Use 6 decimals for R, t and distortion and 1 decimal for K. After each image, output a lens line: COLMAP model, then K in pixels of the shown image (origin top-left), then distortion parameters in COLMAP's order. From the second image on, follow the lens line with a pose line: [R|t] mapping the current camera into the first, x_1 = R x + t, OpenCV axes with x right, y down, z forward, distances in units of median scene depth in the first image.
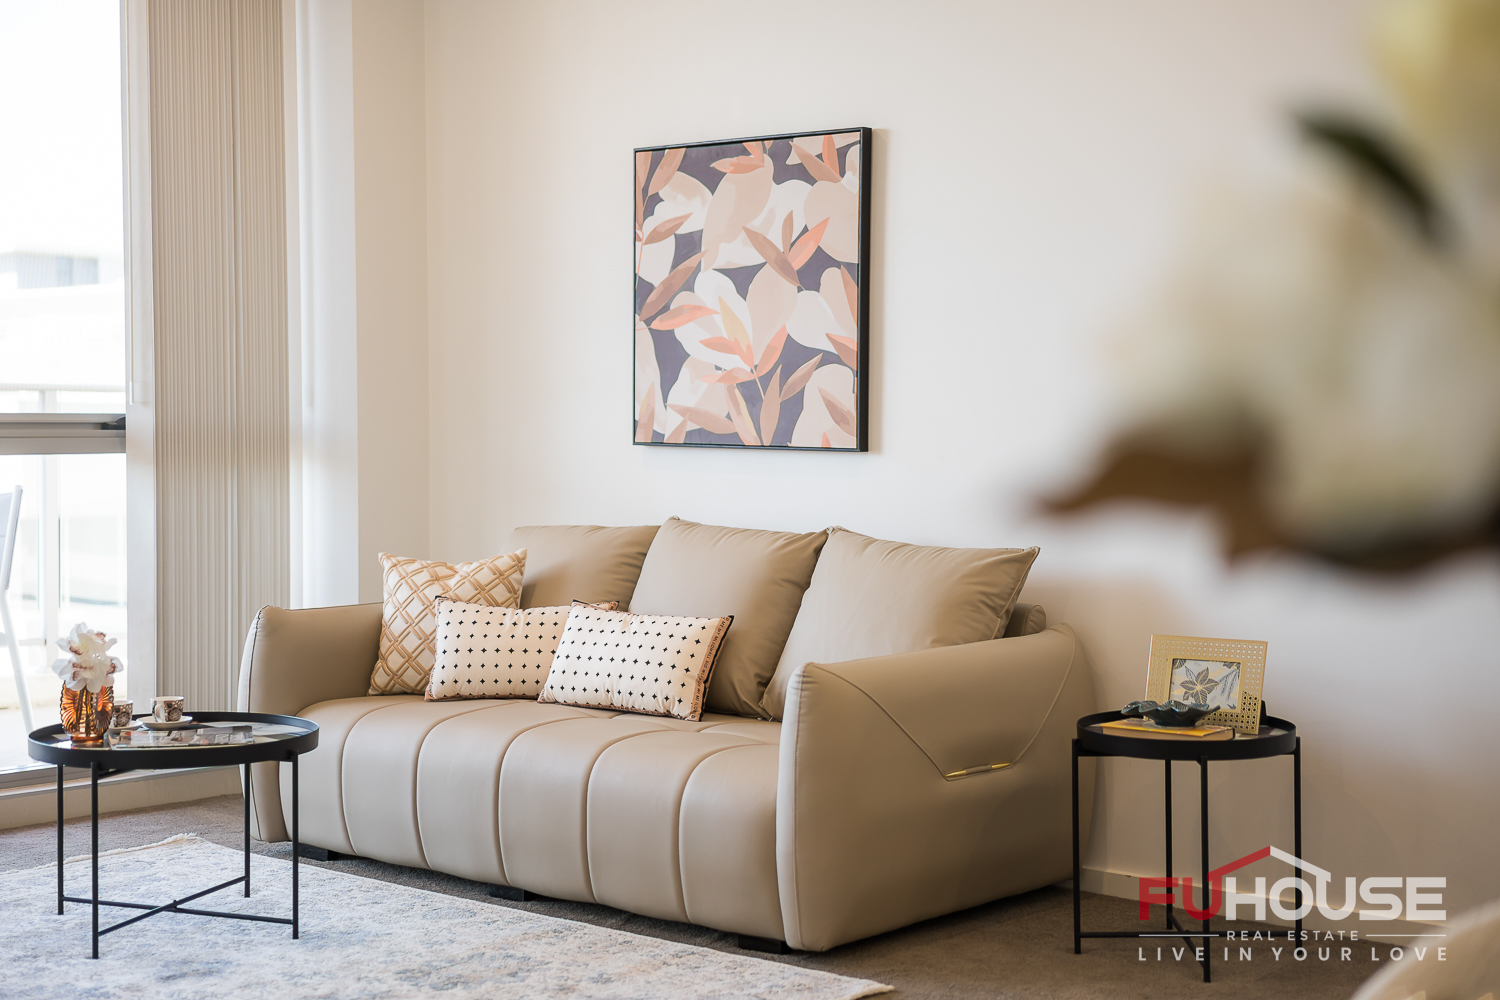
lens RADIAL K [[2302.5, 0, 750.0], [0, 2302.5, 500.0], [0, 0, 1]] dist [0.282006, -0.020038]
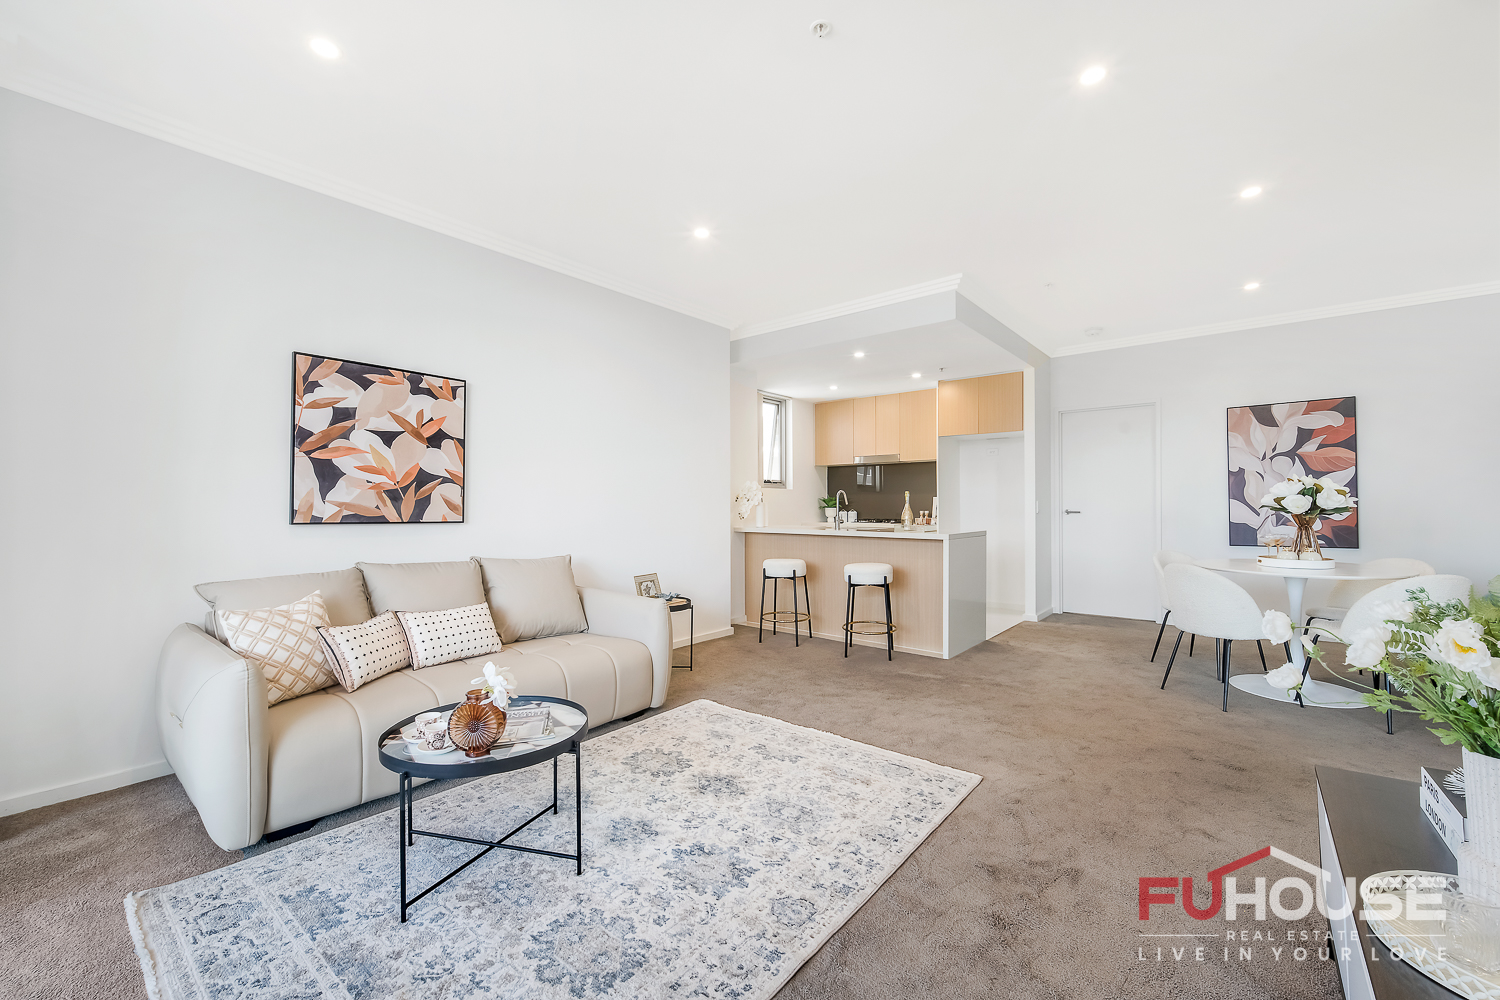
lens RADIAL K [[592.5, 0, 756.3], [0, 592.5, 502.2], [0, 0, 1]] dist [0.000133, -0.000057]
pose [[-0.032359, 0.003321, 0.999471, -0.522376], [0.035480, 0.999368, -0.002172, -0.028609], [-0.998846, 0.035391, -0.032456, 0.711081]]
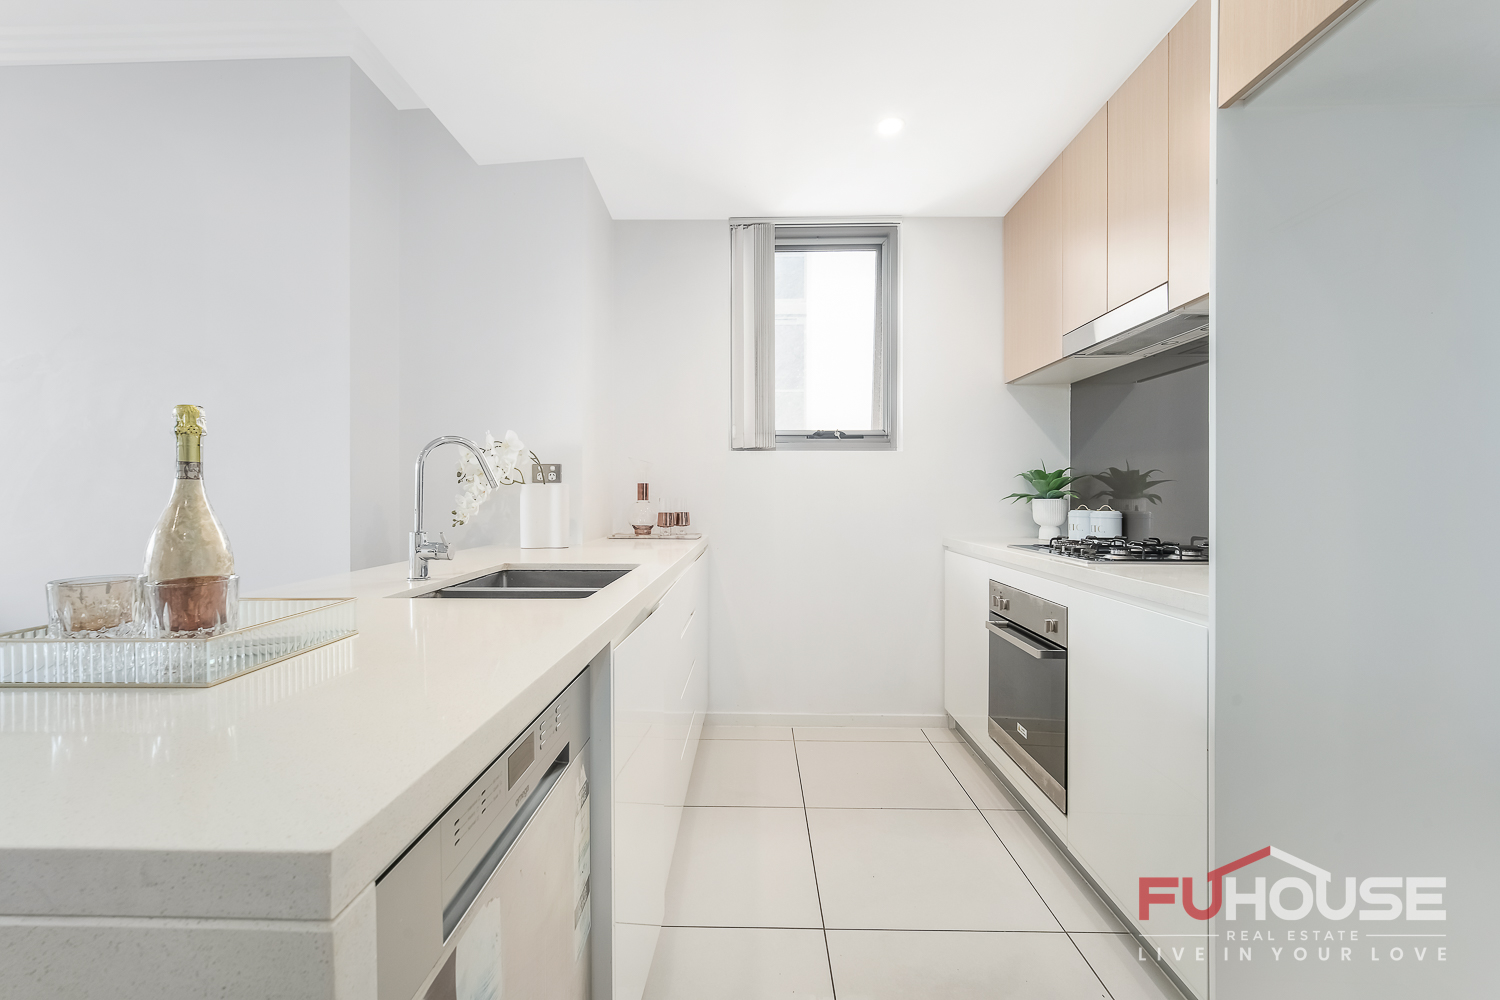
lens RADIAL K [[627.3, 0, 750.0], [0, 627.3, 500.0], [0, 0, 1]] dist [0.000214, 0.000013]
pose [[0.771042, -0.009266, 0.636717, 0.299330], [0.023965, 0.999608, -0.014473, -0.010705], [-0.636333, 0.026418, 0.770962, 0.270423]]
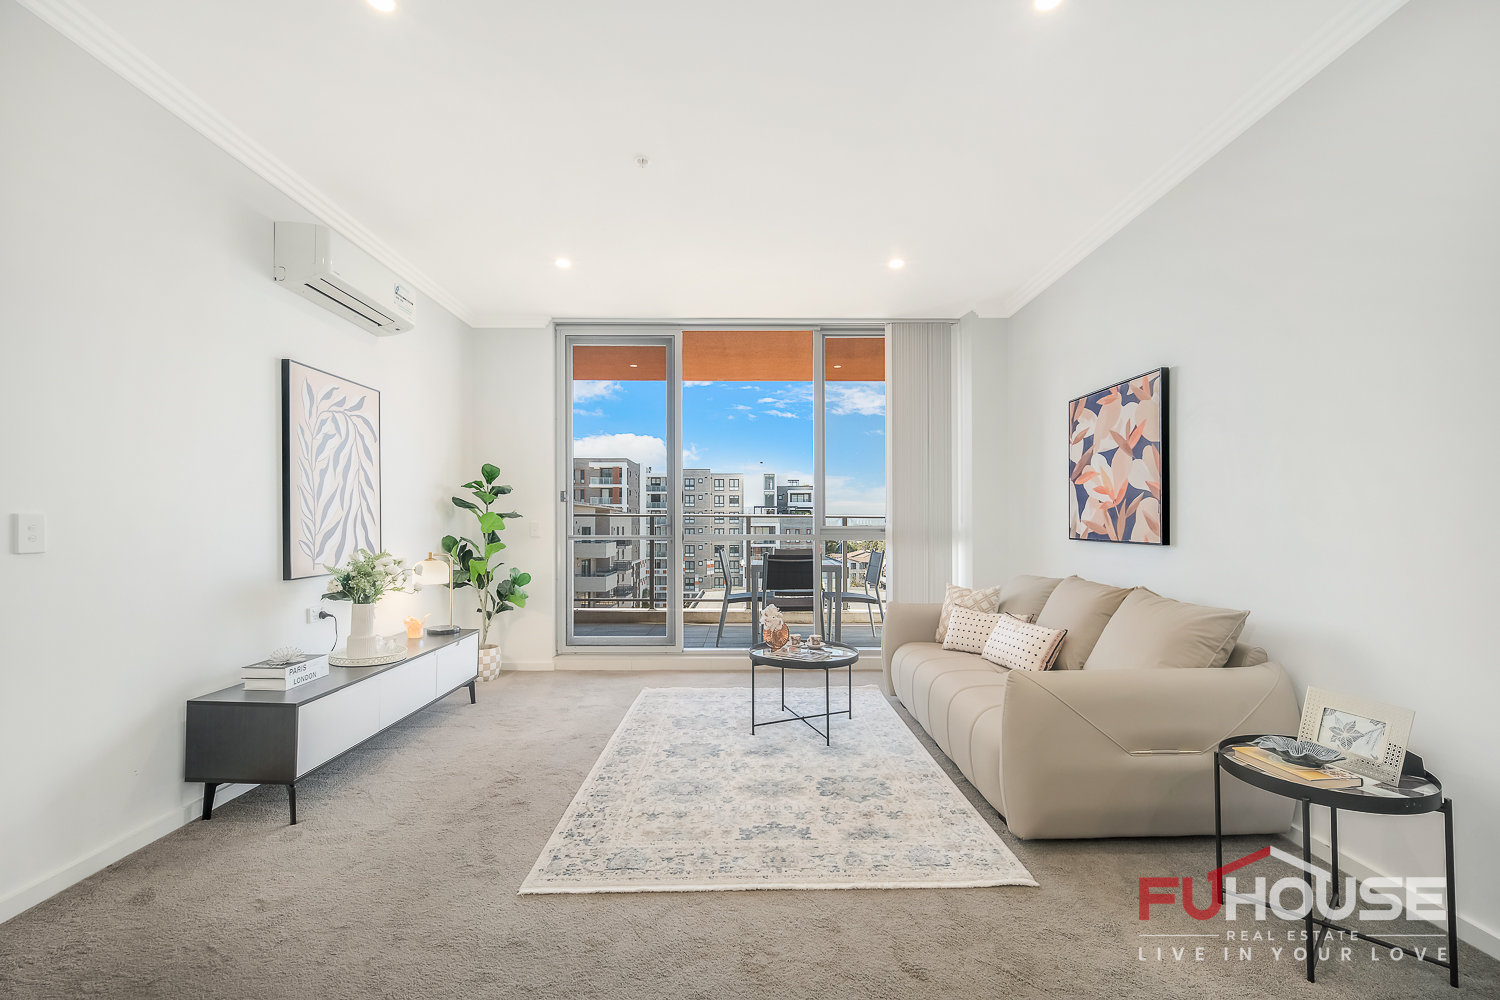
lens RADIAL K [[616.0, 0, 751.2], [0, 616.0, 524.7], [0, 0, 1]] dist [-0.001171, -0.000140]
pose [[0.667623, -0.006369, -0.744472, 0.185819], [-0.021030, 0.999403, -0.027409, -0.016472], [0.744203, 0.033955, 0.667090, 0.425528]]
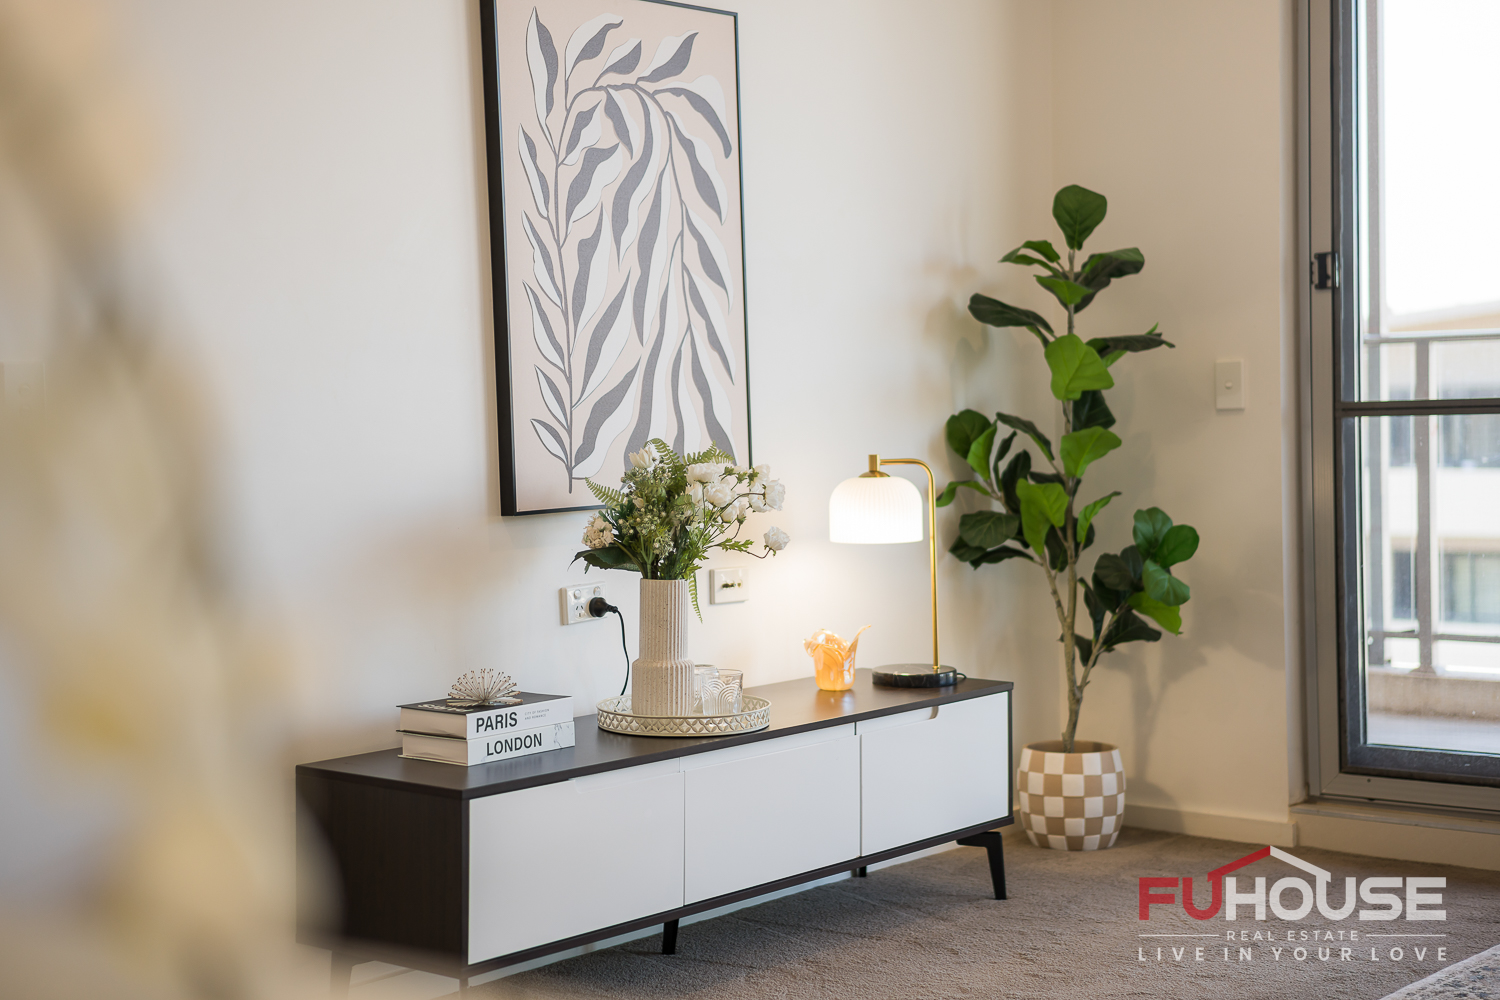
lens RADIAL K [[2302.5, 0, 750.0], [0, 2302.5, 500.0], [0, 0, 1]] dist [0.282006, -0.020038]
pose [[0.031735, 0.030516, -0.999030, 0.327095], [-0.007814, 0.999511, 0.030282, -0.007403], [0.999466, 0.006846, 0.031958, 0.526770]]
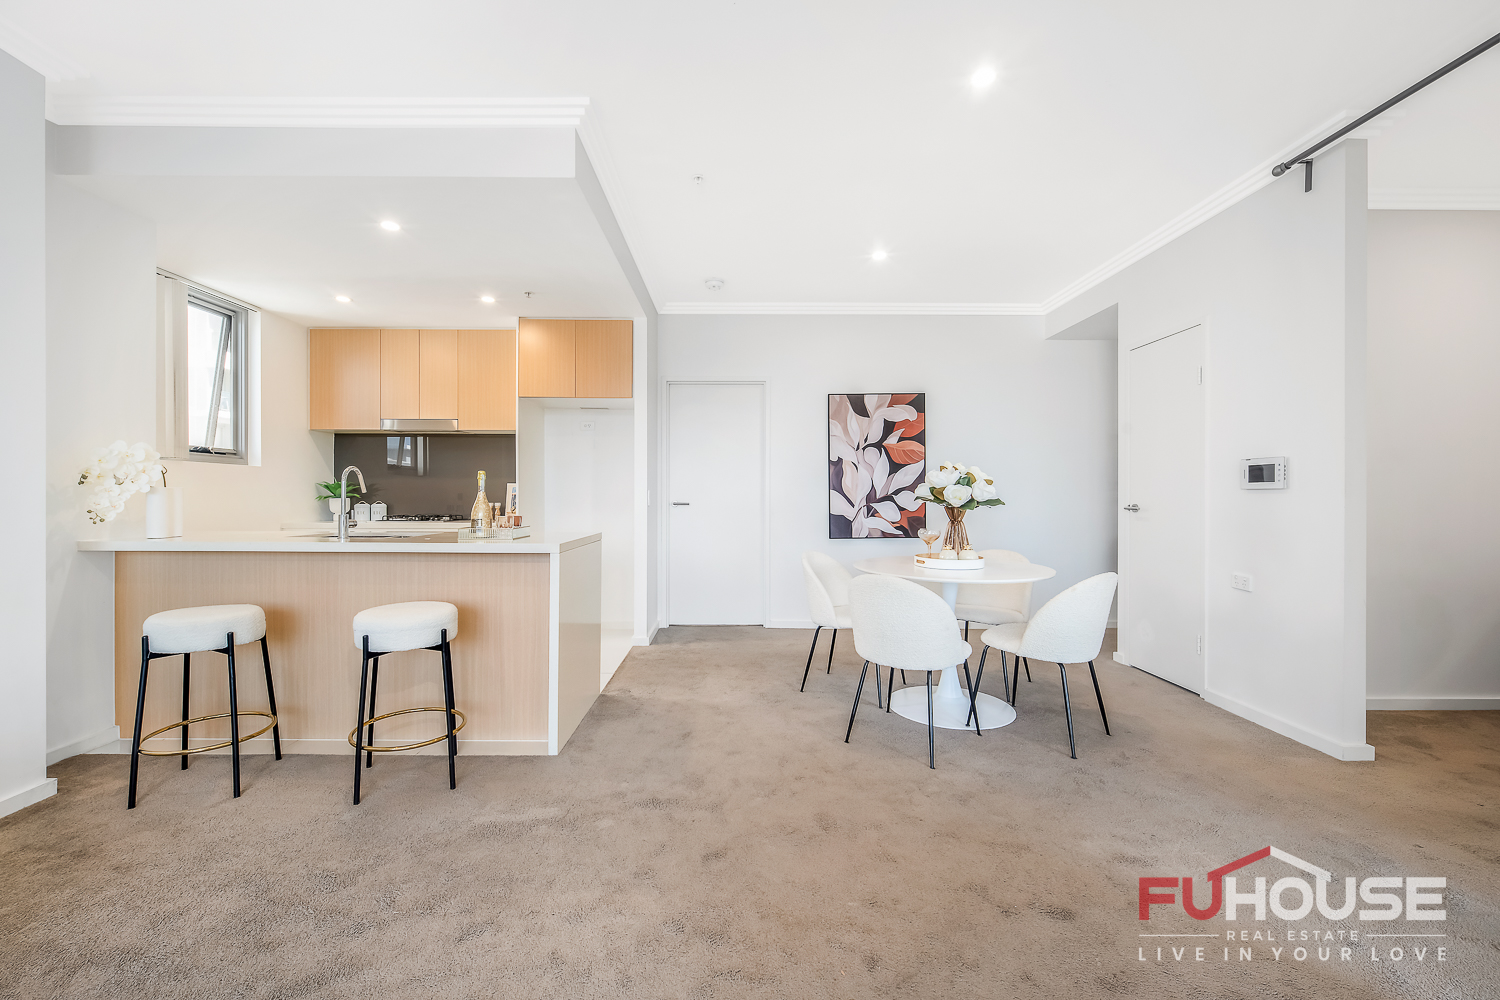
lens RADIAL K [[612.2, 0, 737.7], [0, 612.2, 496.4], [0, 0, 1]] dist [-0.002405, -0.000120]
pose [[-0.657966, -0.004882, 0.753032, -0.224531], [0.021245, 0.999461, 0.025043, -0.025388], [-0.752748, 0.032476, -0.657507, 0.647032]]
